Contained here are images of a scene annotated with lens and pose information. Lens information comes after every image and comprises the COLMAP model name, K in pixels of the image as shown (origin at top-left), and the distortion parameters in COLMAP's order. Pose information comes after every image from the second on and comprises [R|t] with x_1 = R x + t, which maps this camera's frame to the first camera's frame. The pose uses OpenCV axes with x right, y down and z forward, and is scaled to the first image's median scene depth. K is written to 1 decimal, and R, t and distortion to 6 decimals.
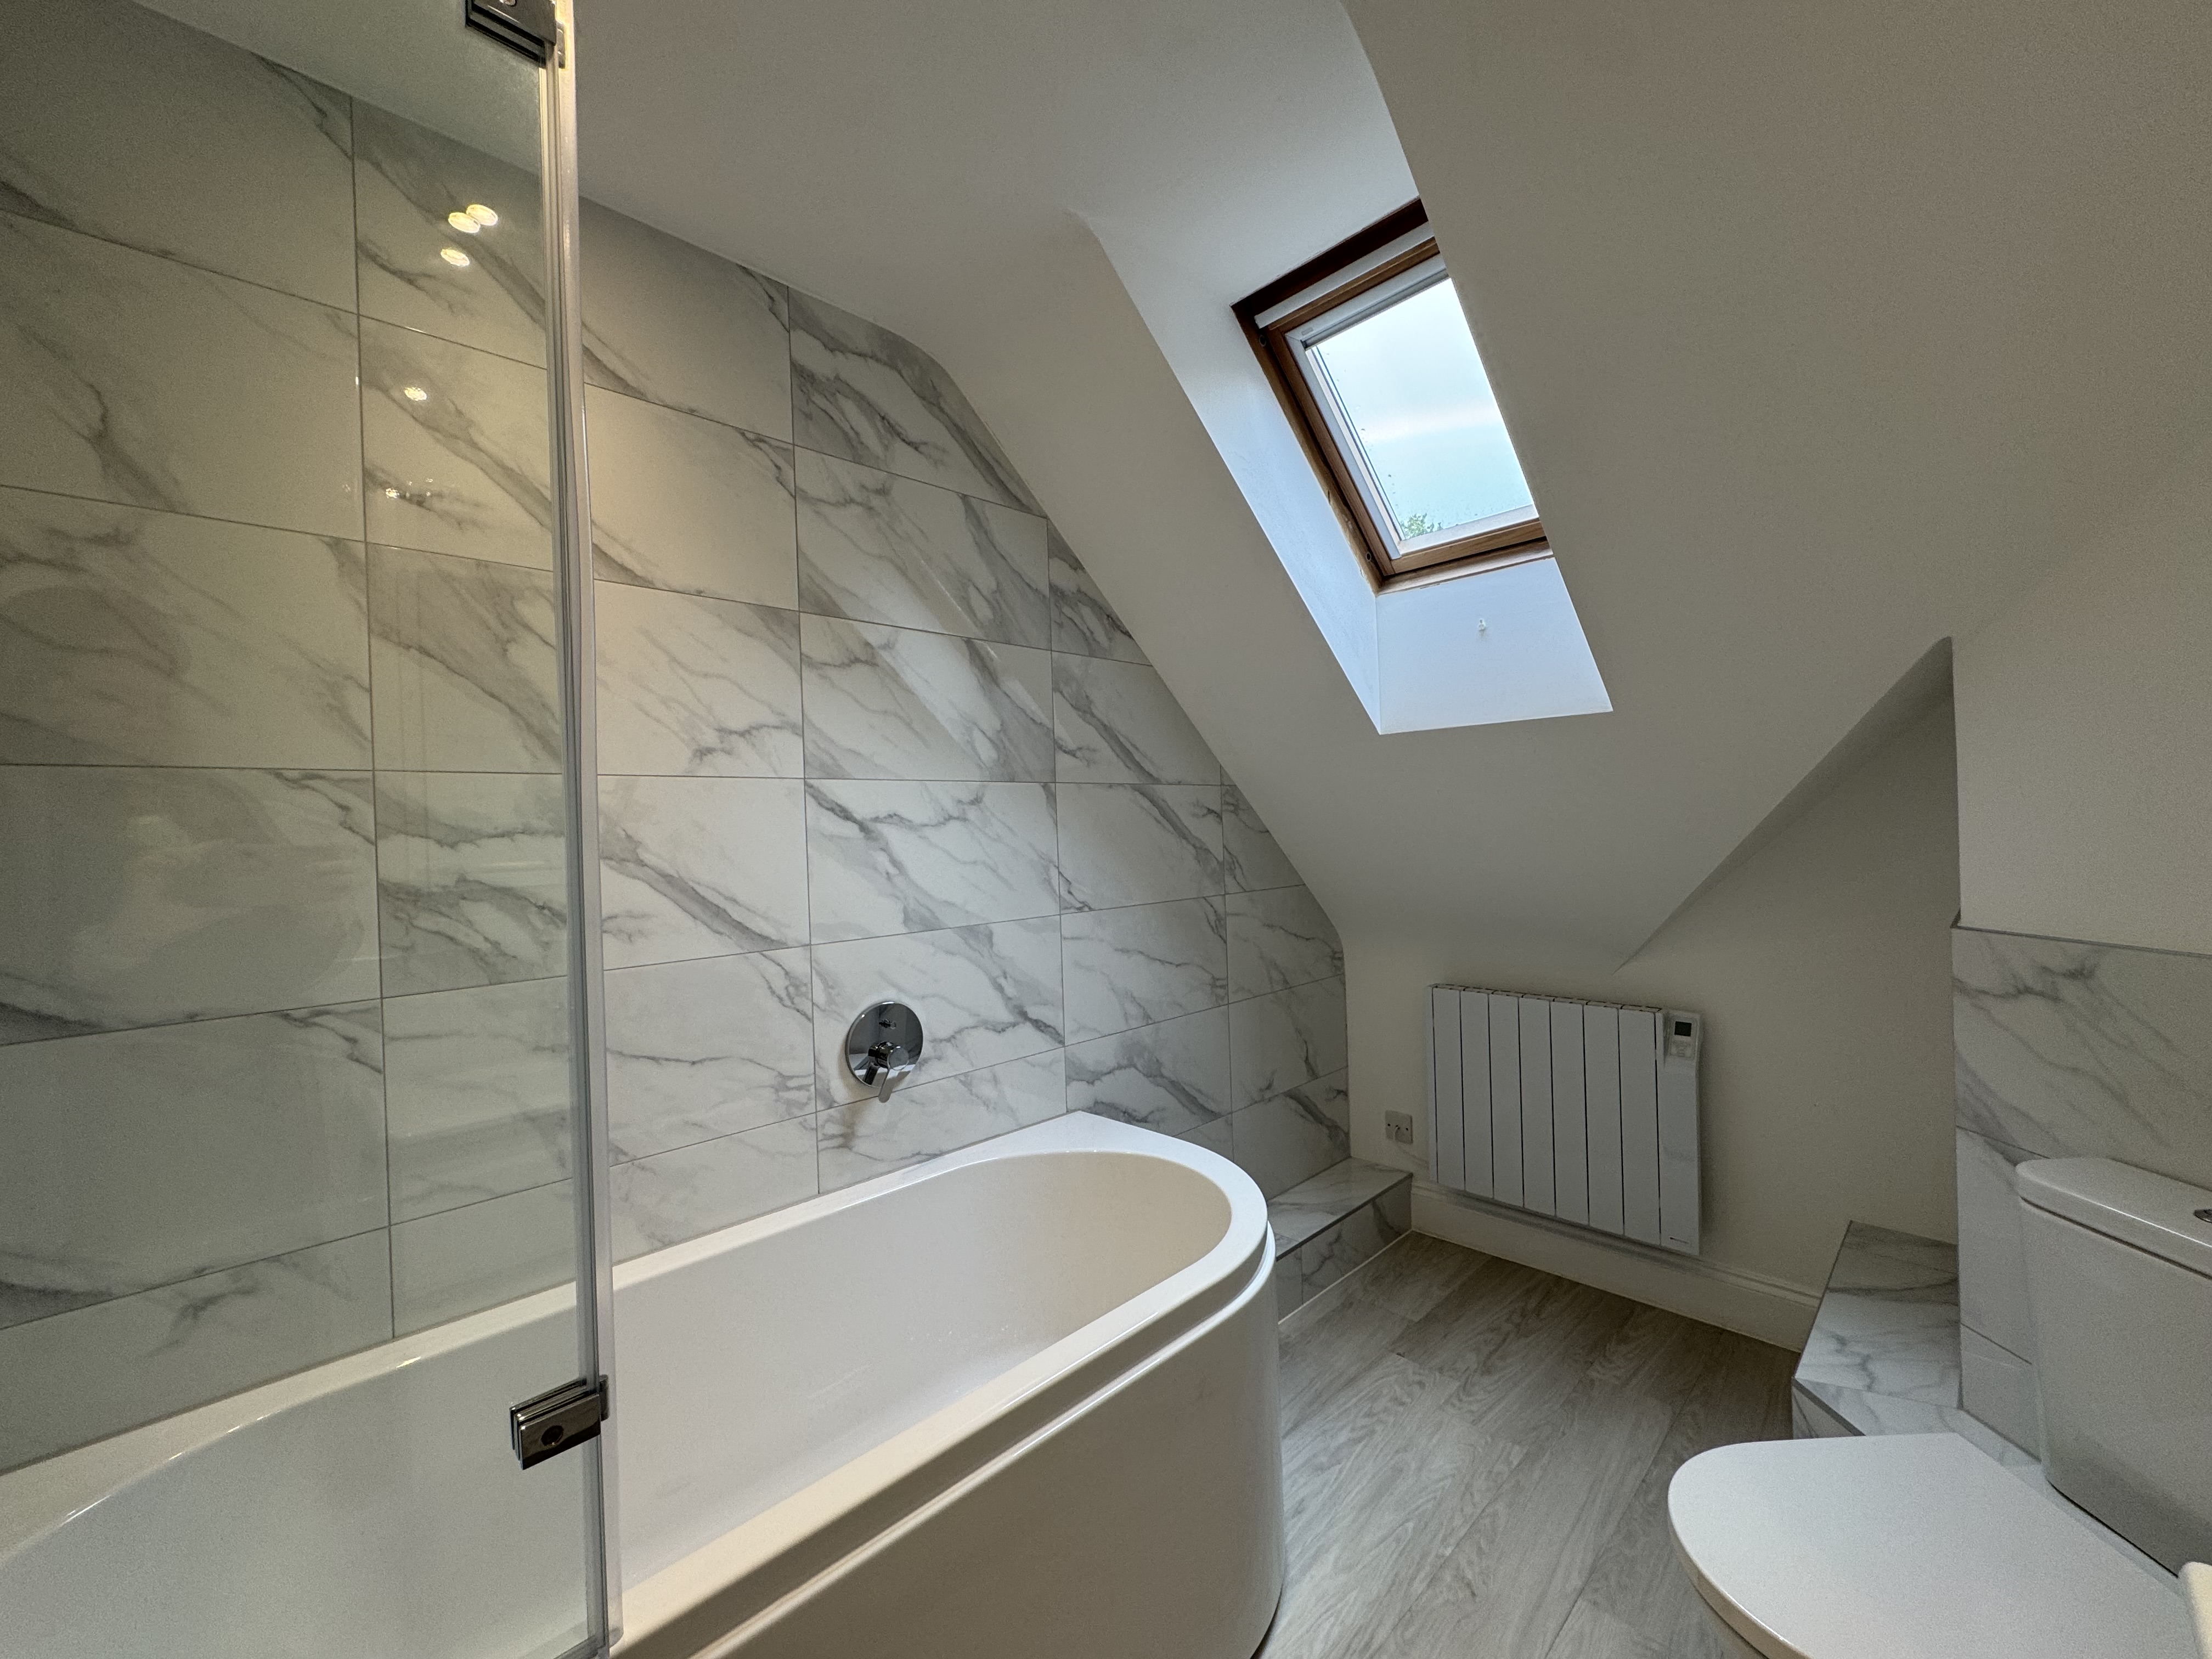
lens RADIAL K [[883.6, 0, 1091.8], [0, 883.6, 833.7], [0, 0, 1]] dist [-0.008249, 0.001211]
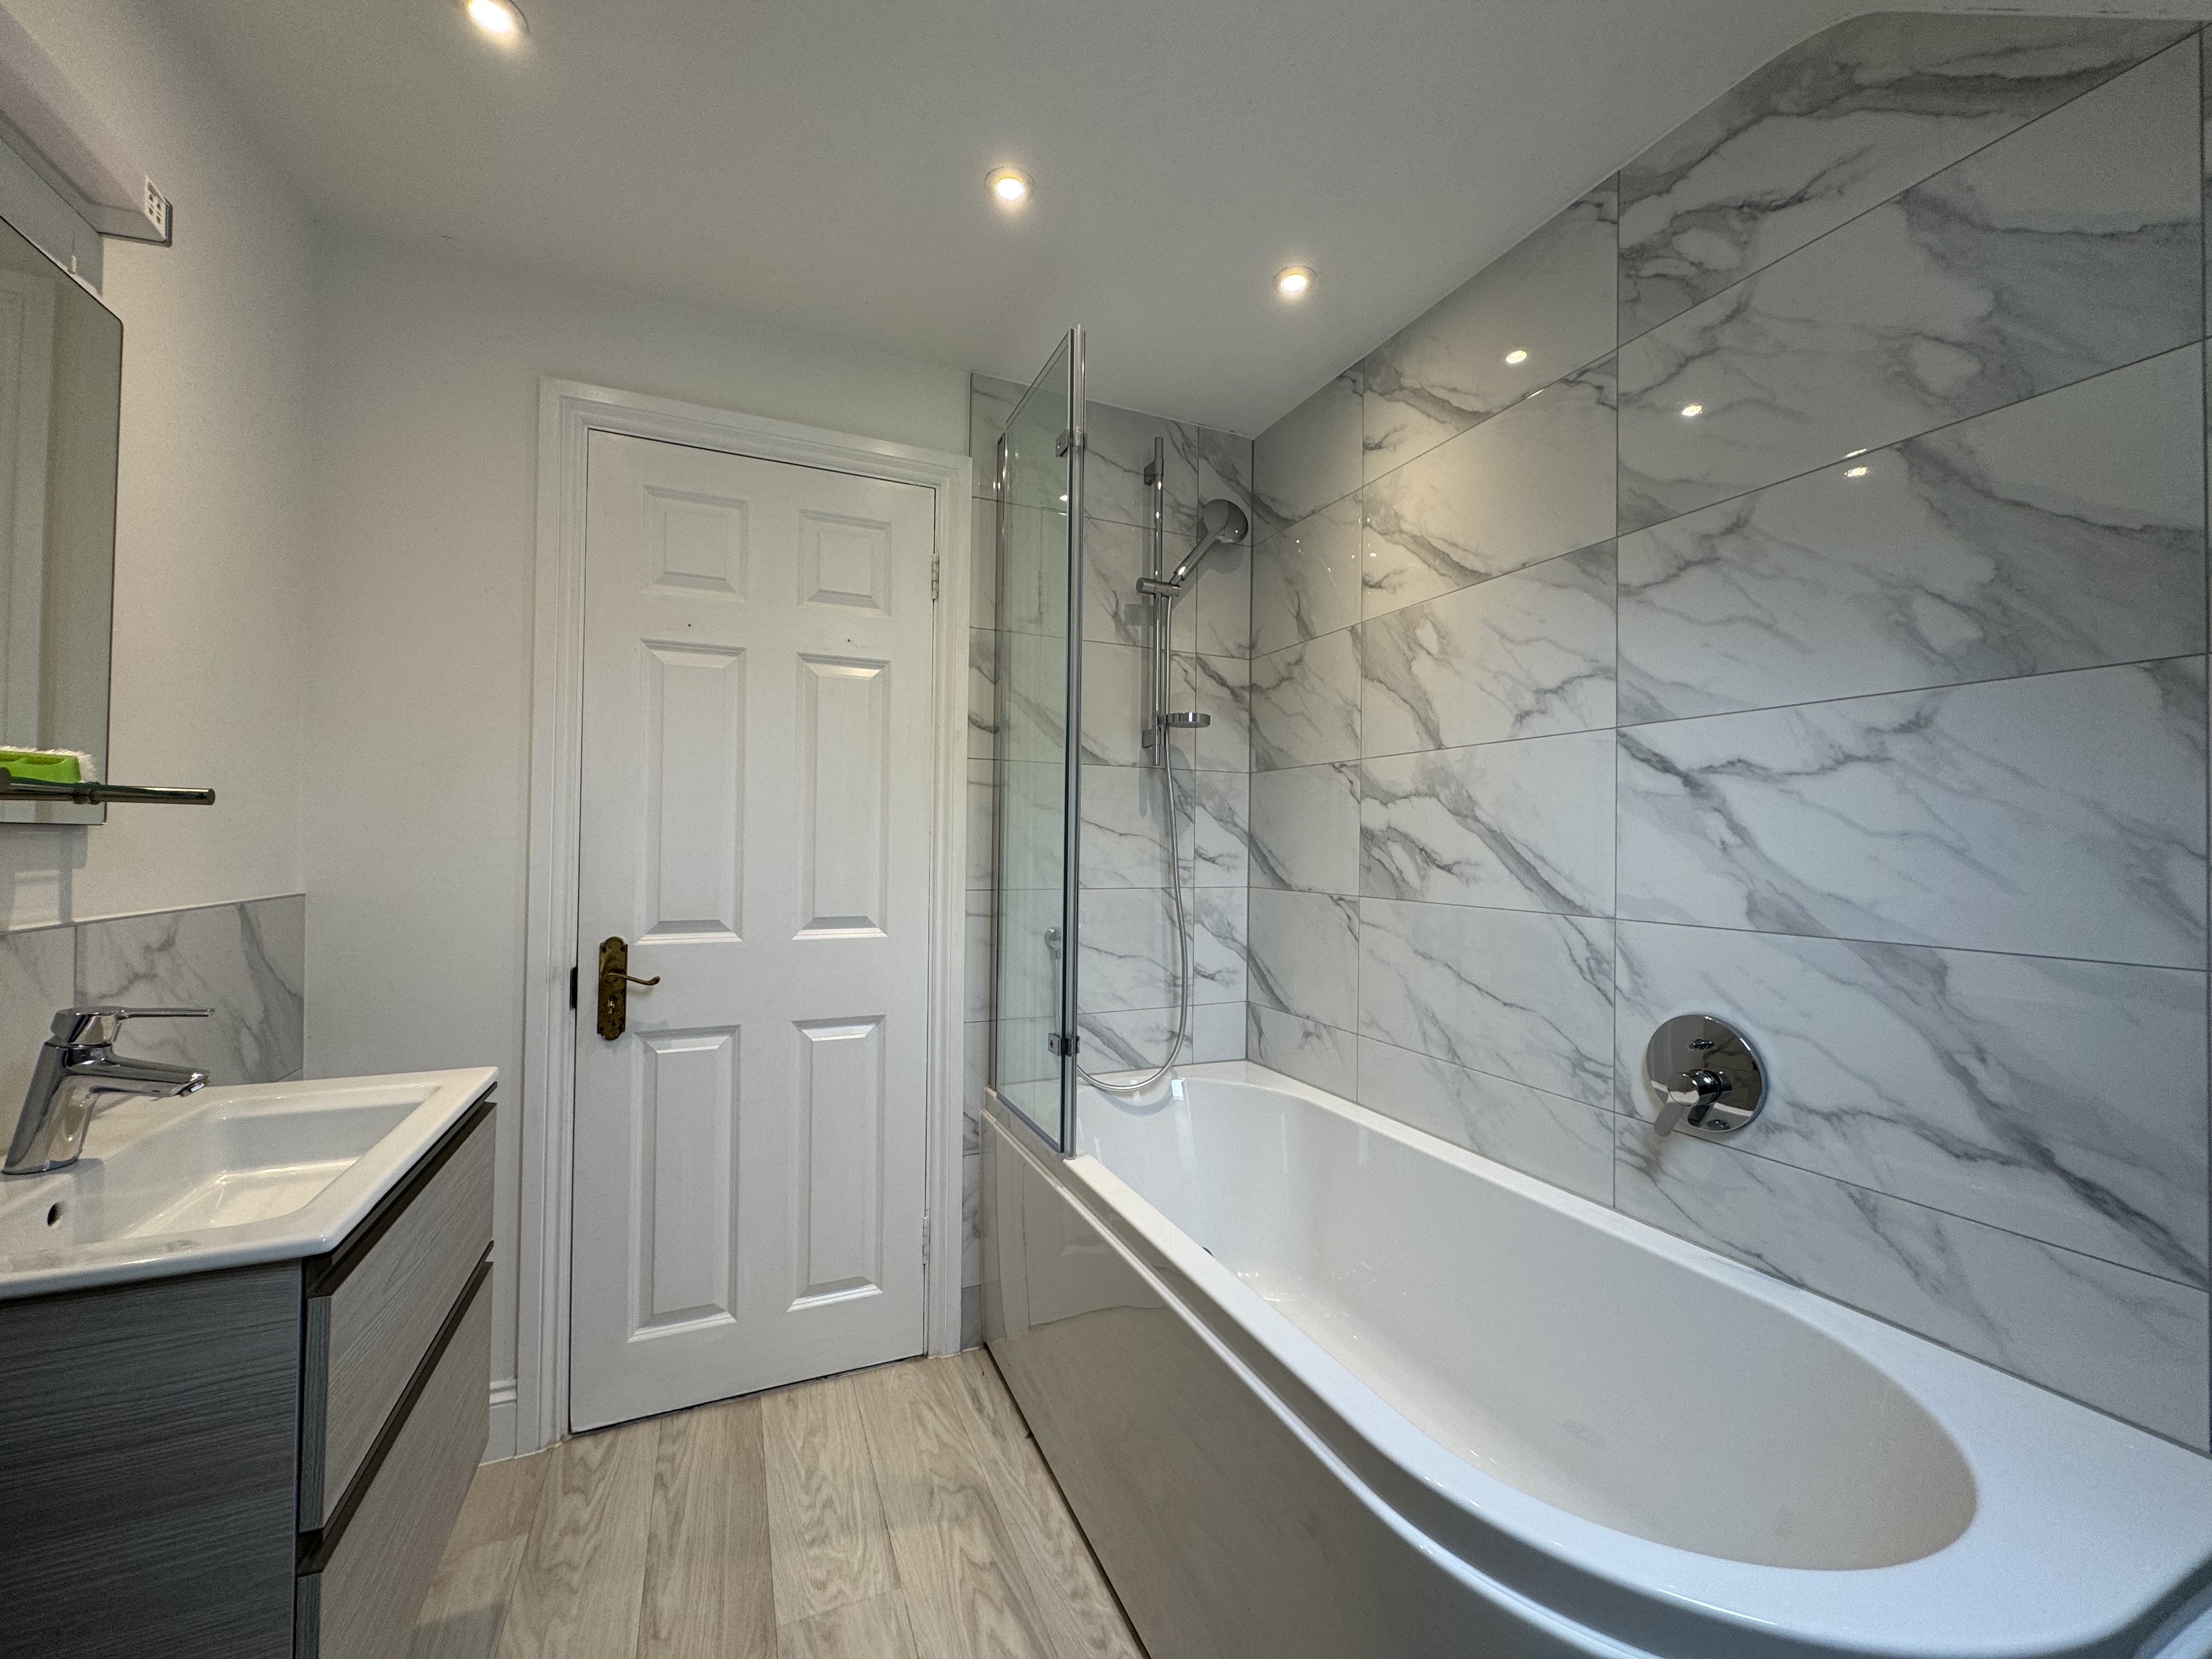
lens RADIAL K [[883.6, 0, 1105.3], [0, 883.6, 833.8], [0, 0, 1]] dist [-0.008249, 0.001211]
pose [[-0.355120, 0.017403, -0.934659, 0.638680], [-0.004930, 0.999778, 0.020488, 0.025781], [0.934808, 0.011883, -0.354956, 0.797567]]
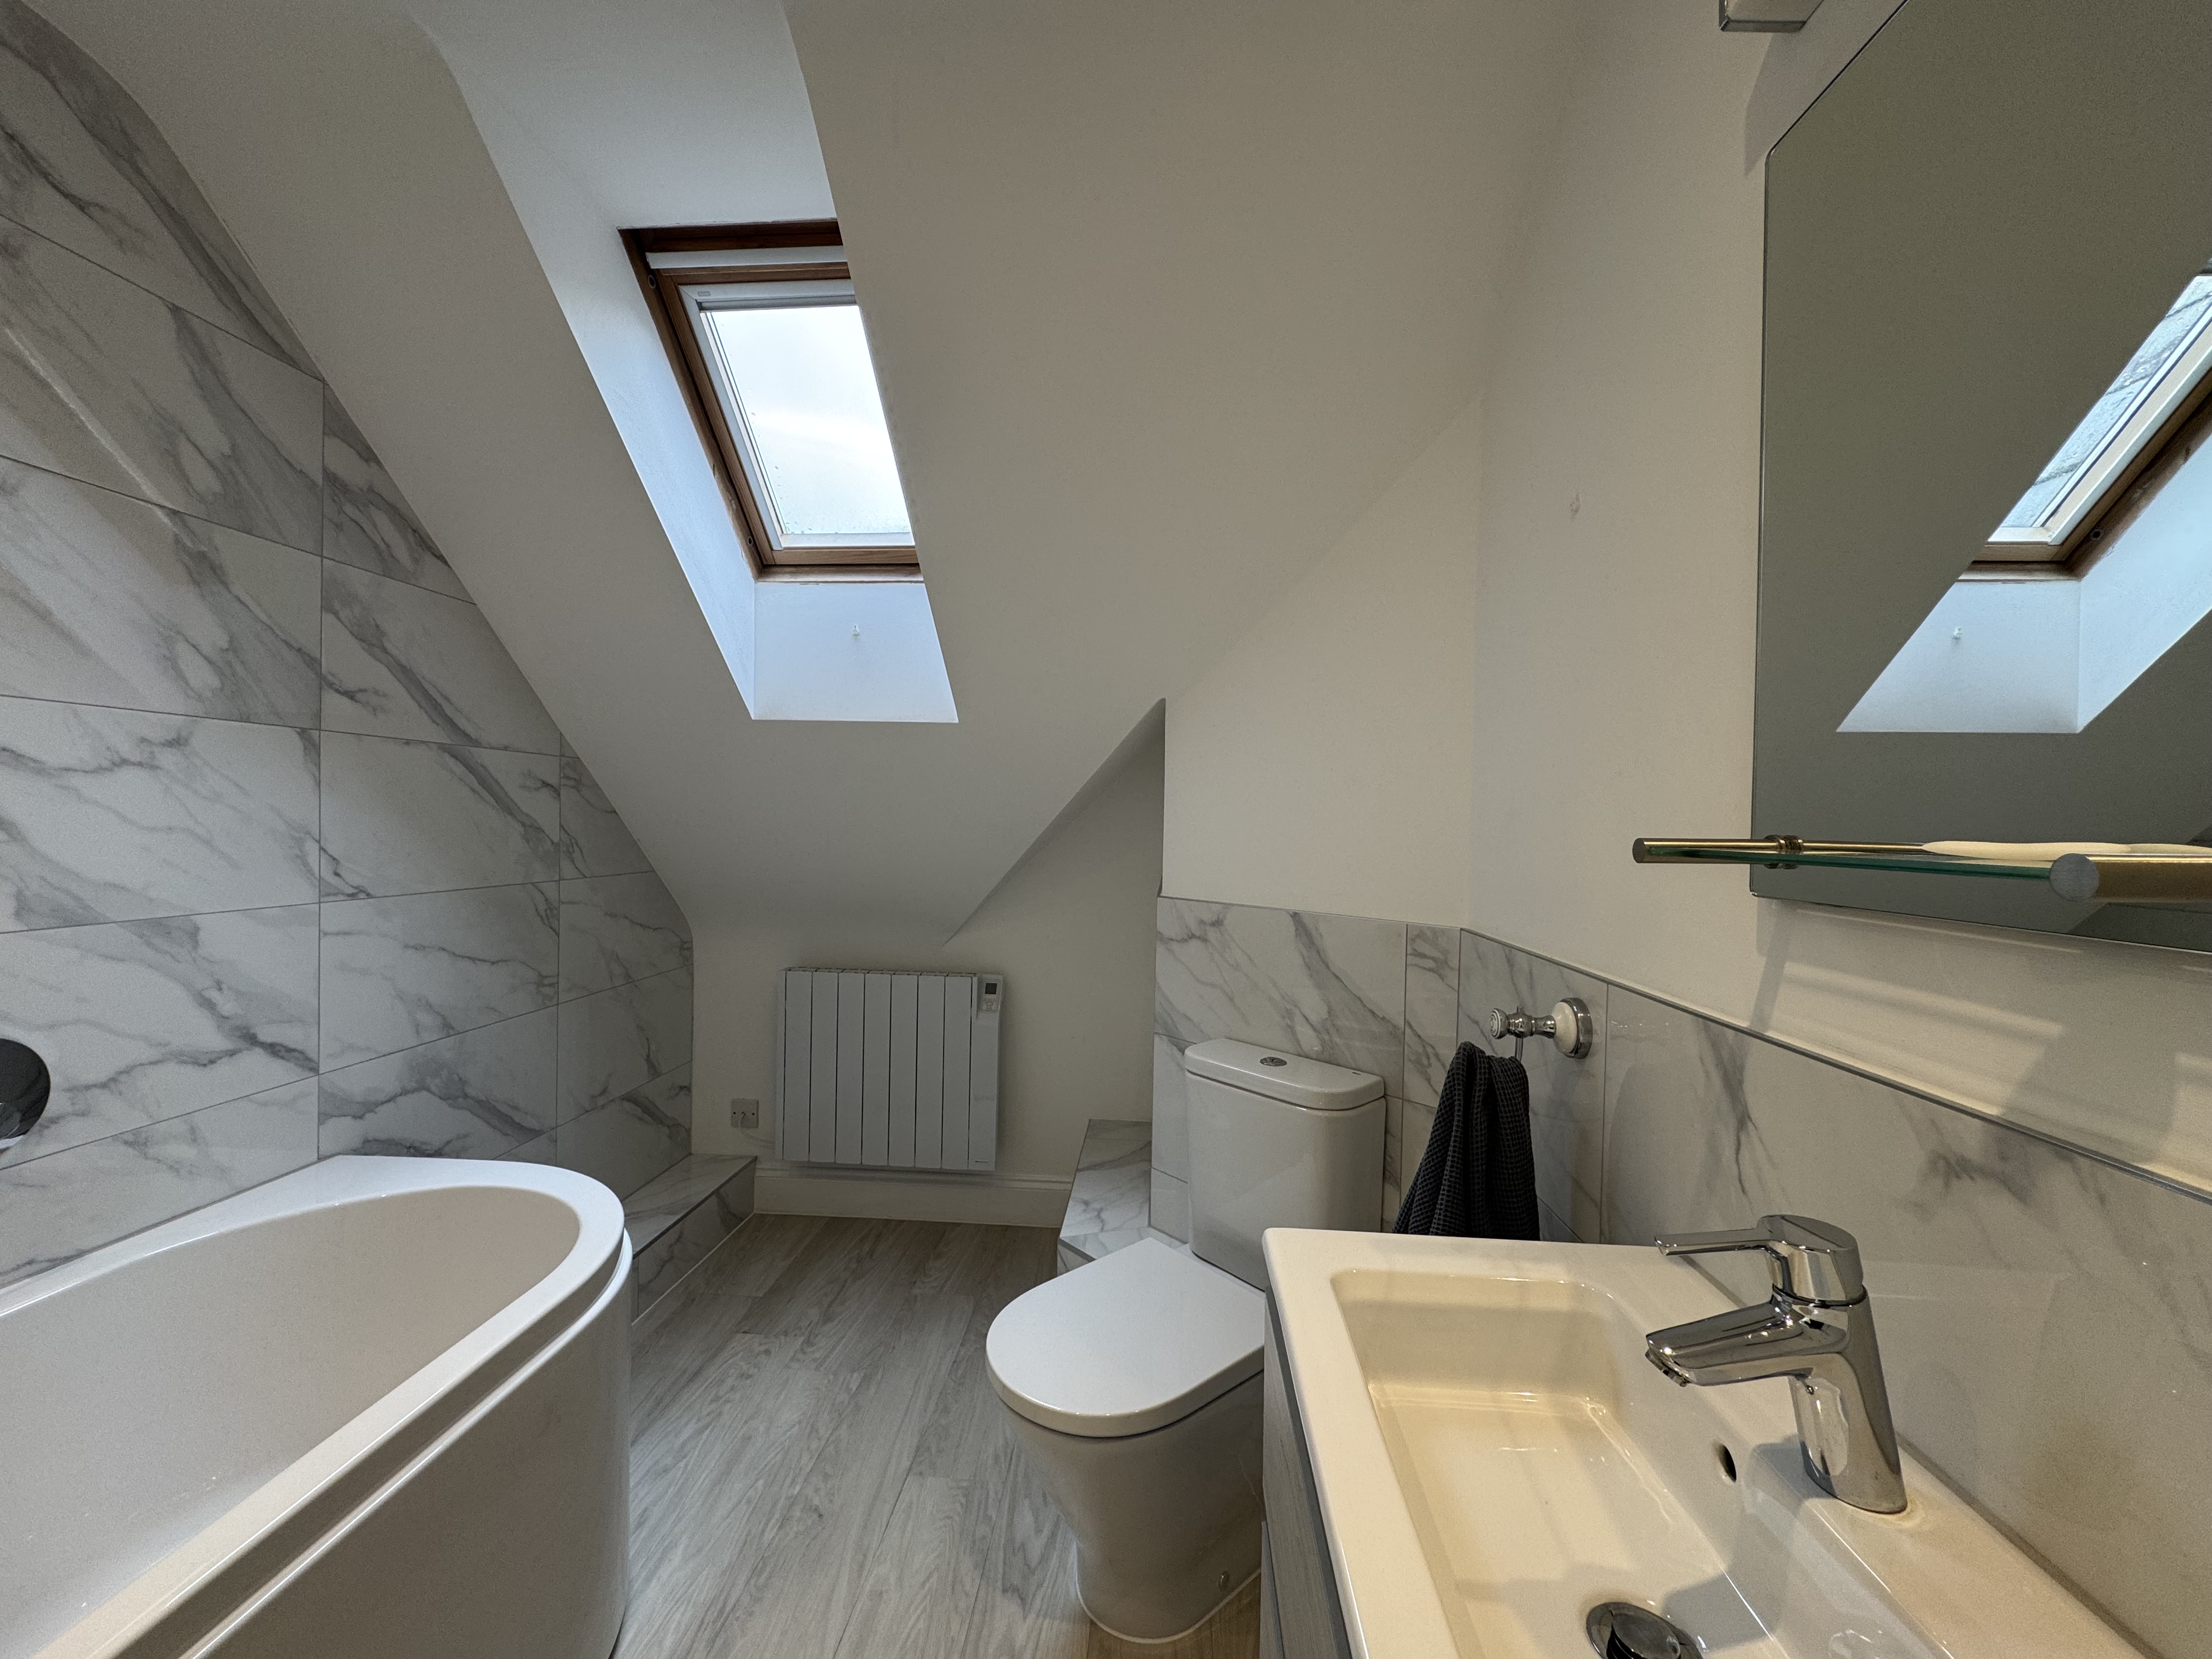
lens RADIAL K [[883.6, 0, 1104.1], [0, 883.6, 832.9], [0, 0, 1]] dist [-0.008249, 0.001211]
pose [[0.744936, 0.038678, 0.666014, -0.046993], [-0.040875, 0.999089, -0.012302, 0.015287], [-0.665882, -0.018060, 0.745838, -0.023792]]
